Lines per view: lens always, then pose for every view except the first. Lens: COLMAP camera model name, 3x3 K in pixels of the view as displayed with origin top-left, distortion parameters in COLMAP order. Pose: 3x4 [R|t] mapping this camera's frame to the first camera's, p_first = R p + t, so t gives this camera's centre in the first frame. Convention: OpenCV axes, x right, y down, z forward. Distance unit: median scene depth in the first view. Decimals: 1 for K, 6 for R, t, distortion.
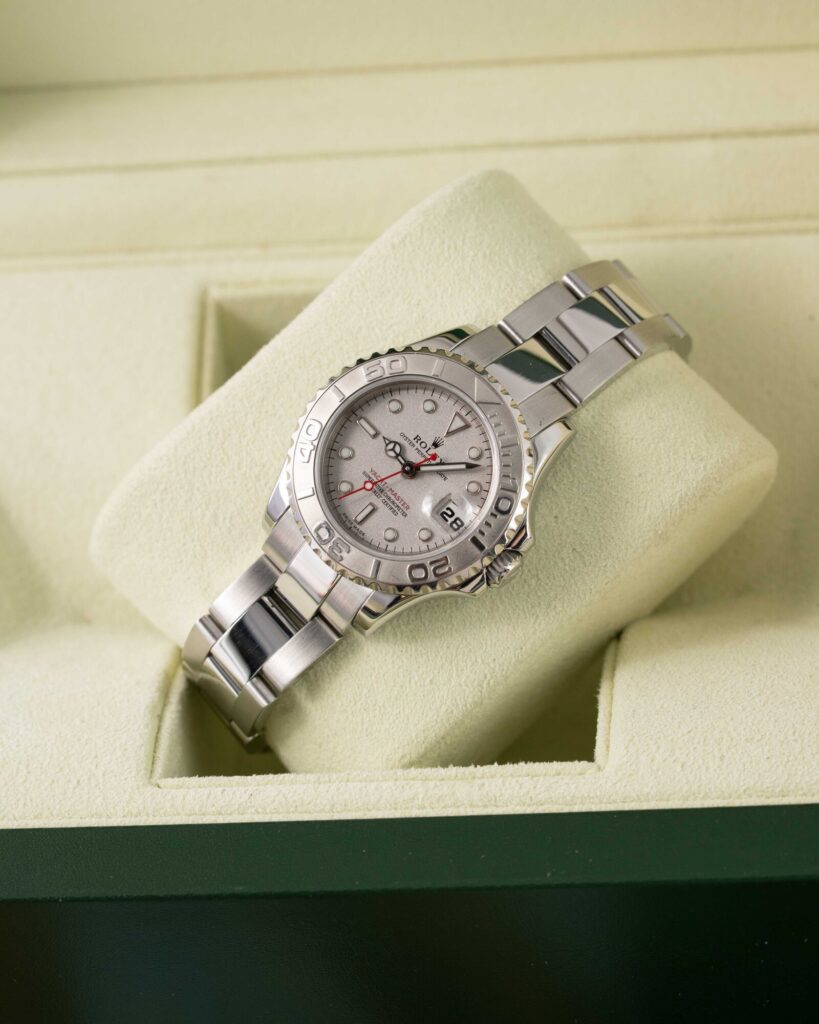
lens RADIAL K [[4147.9, 0, 412.5], [0, 4147.9, 518.3], [0, 0, 1]] dist [-0.393628, 0.000000]
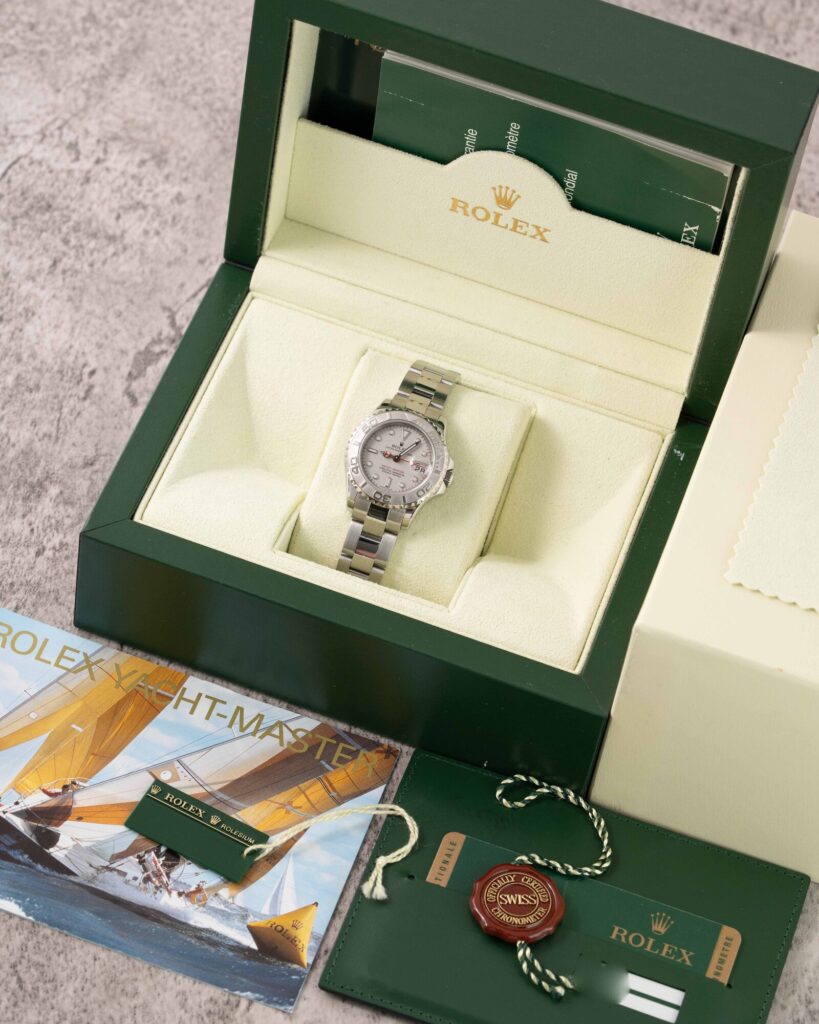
lens RADIAL K [[4147.9, 0, 407.6], [0, 4147.9, 512.3], [0, 0, 1]] dist [-0.393628, 0.000000]
pose [[0.934597, 0.355647, 0.006566, -0.013102], [-0.355144, 0.931917, 0.073507, -0.159430], [0.020024, -0.071031, 0.997273, -1.378827]]
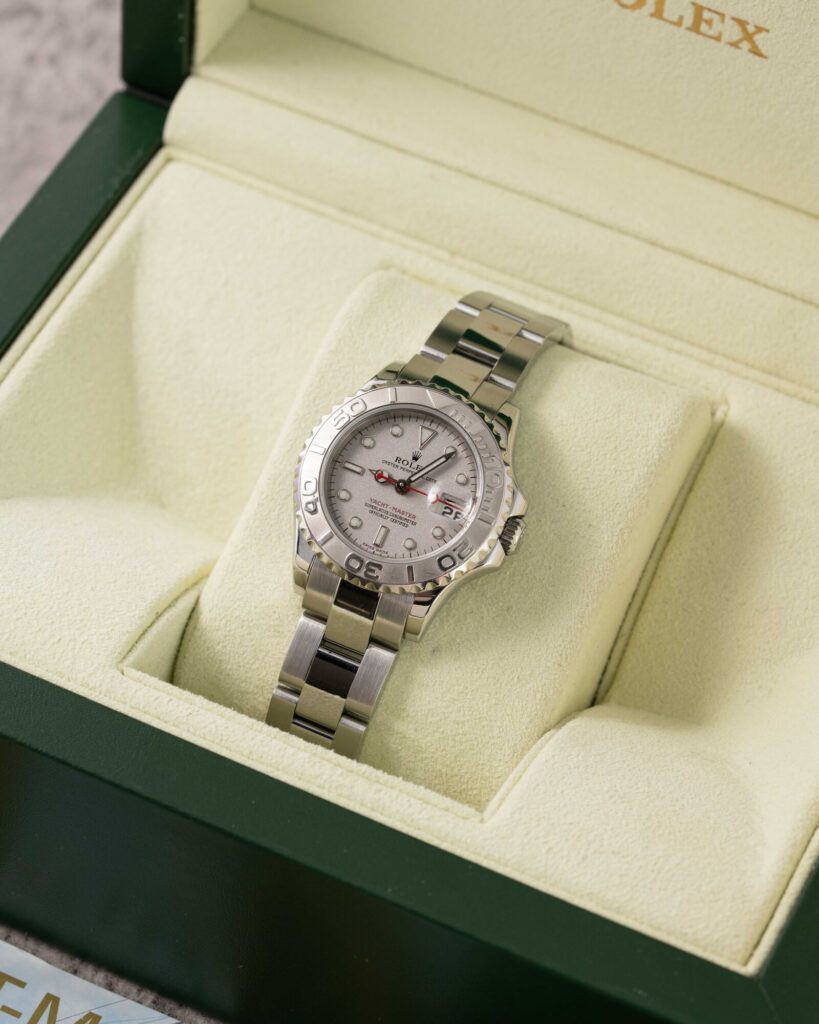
lens RADIAL K [[4147.9, 0, 412.7], [0, 4147.9, 515.8], [0, 0, 1]] dist [-0.393628, 0.000000]
pose [[0.905725, 0.400694, -0.138228, 0.145519], [-0.393350, 0.916066, 0.078098, -0.091139], [0.157920, -0.016363, 0.987316, -0.090304]]
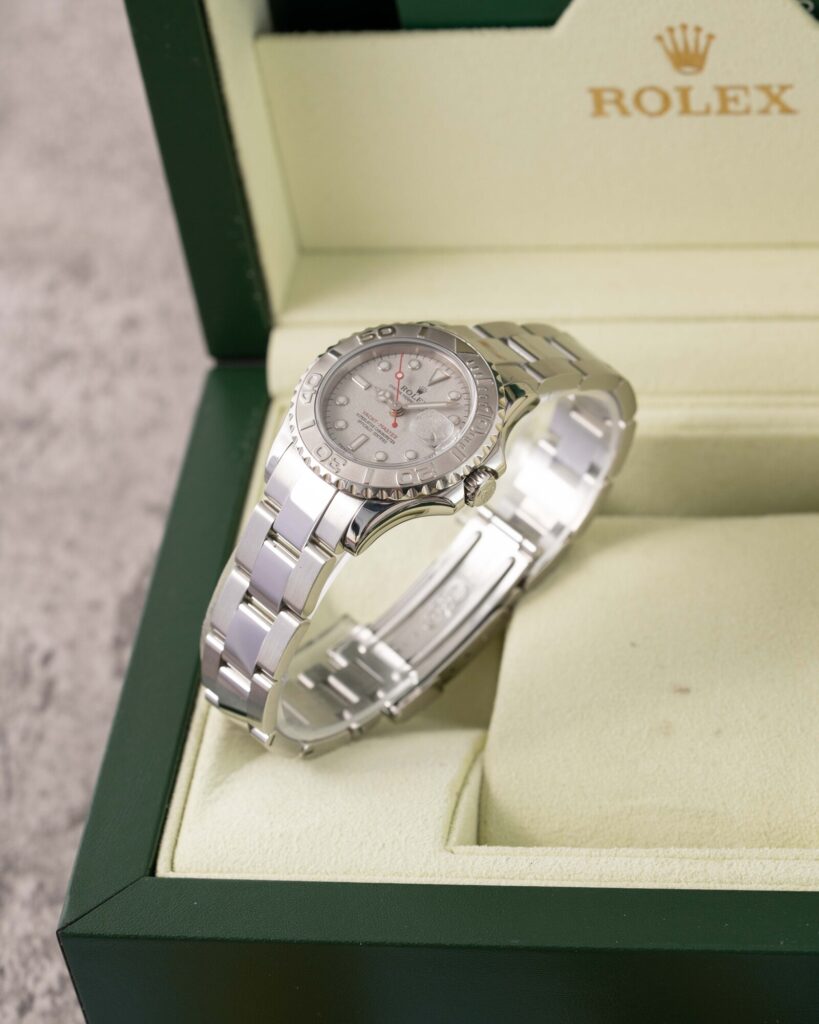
lens RADIAL K [[4147.9, 0, 412.9], [0, 4147.9, 503.5], [0, 0, 1]] dist [-0.393628, 0.000000]
pose [[0.993909, 0.046343, -0.099982, 0.038373], [-0.051272, 0.997564, -0.047310, 0.022372], [0.097546, 0.052148, 0.993864, -0.155976]]
